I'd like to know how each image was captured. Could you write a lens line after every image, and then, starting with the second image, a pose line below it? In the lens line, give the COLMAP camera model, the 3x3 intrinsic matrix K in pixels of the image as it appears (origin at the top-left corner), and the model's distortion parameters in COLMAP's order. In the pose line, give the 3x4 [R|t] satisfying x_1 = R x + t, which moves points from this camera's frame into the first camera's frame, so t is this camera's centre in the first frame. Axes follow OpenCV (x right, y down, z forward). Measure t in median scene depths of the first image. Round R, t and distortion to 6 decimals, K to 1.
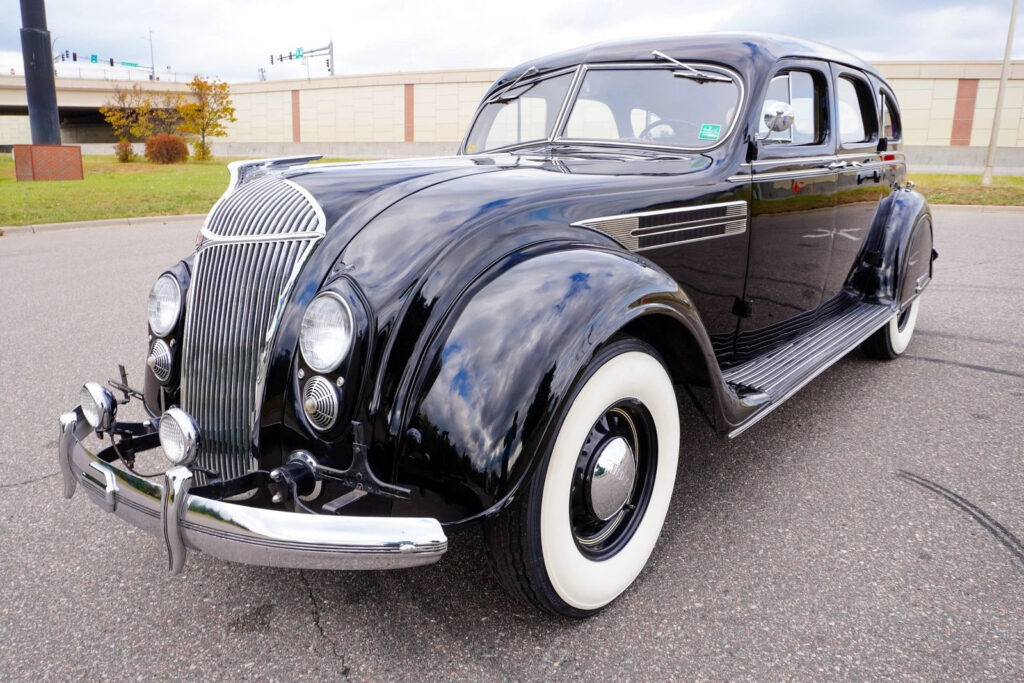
lens RADIAL K [[758.5, 0, 500.8], [0, 758.5, 332.5], [0, 0, 1]] dist [-0.037945, 0.032257]
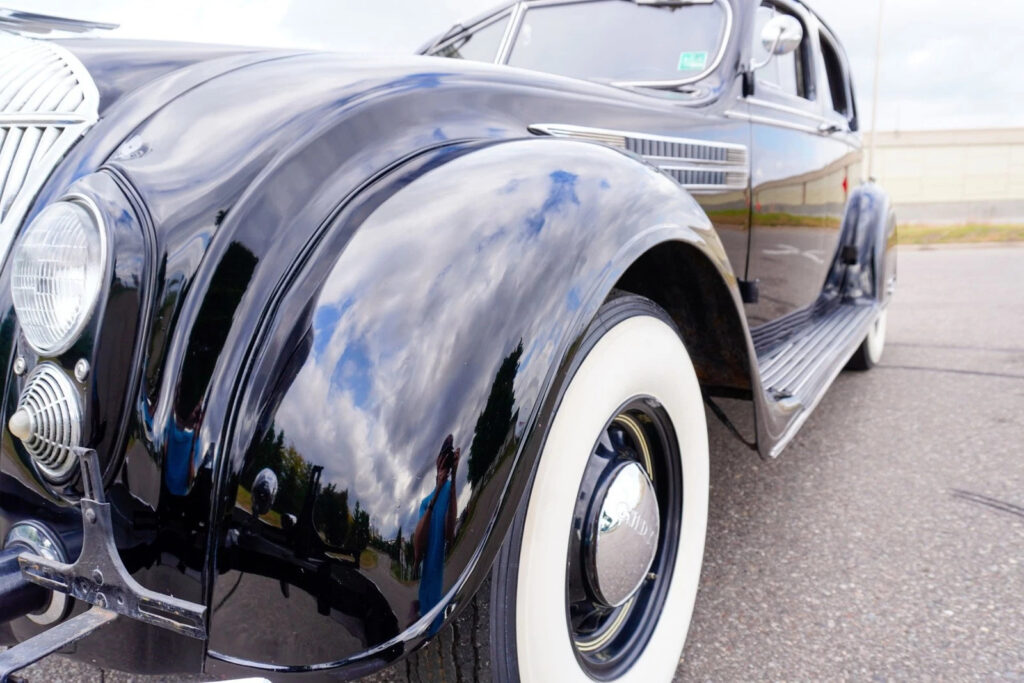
lens RADIAL K [[687.5, 0, 513.3], [0, 687.5, 335.3], [0, 0, 1]] dist [-0.047286, 0.030124]
pose [[0.992983, -0.042304, 0.110433, 0.008186], [0.051173, 0.995580, -0.078753, 0.080857], [-0.106613, 0.083851, 0.990759, 0.490711]]
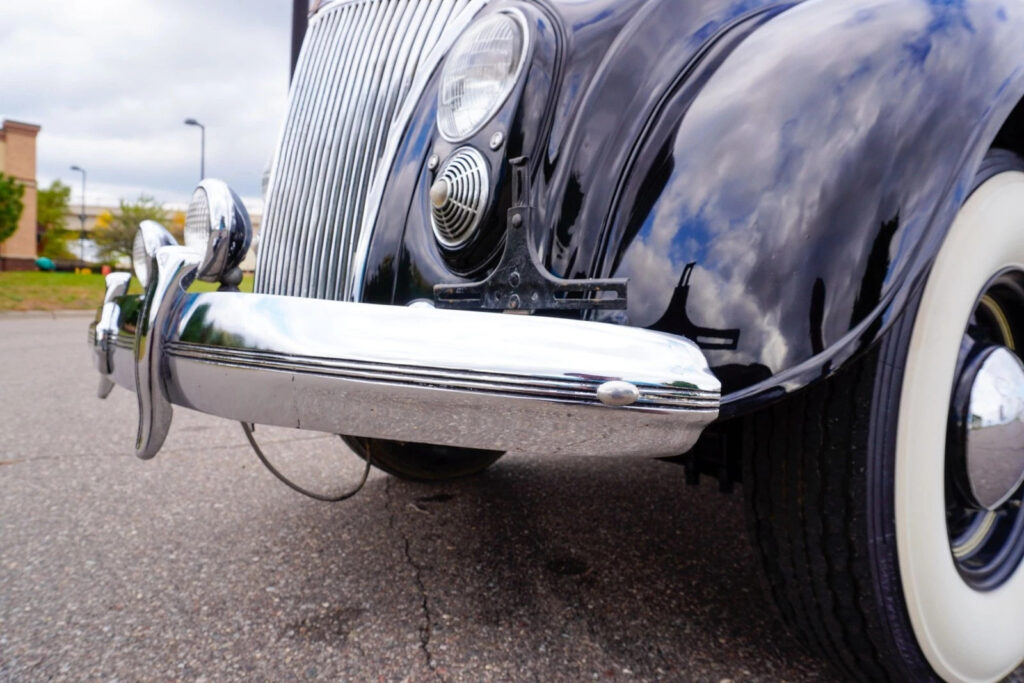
lens RADIAL K [[687.5, 0, 513.3], [0, 687.5, 335.3], [0, 0, 1]] dist [-0.047286, 0.030124]
pose [[0.973490, 0.047803, -0.223680, -0.076194], [-0.086085, 0.982585, -0.164669, 0.247667], [0.211913, 0.179559, 0.960652, 0.500459]]
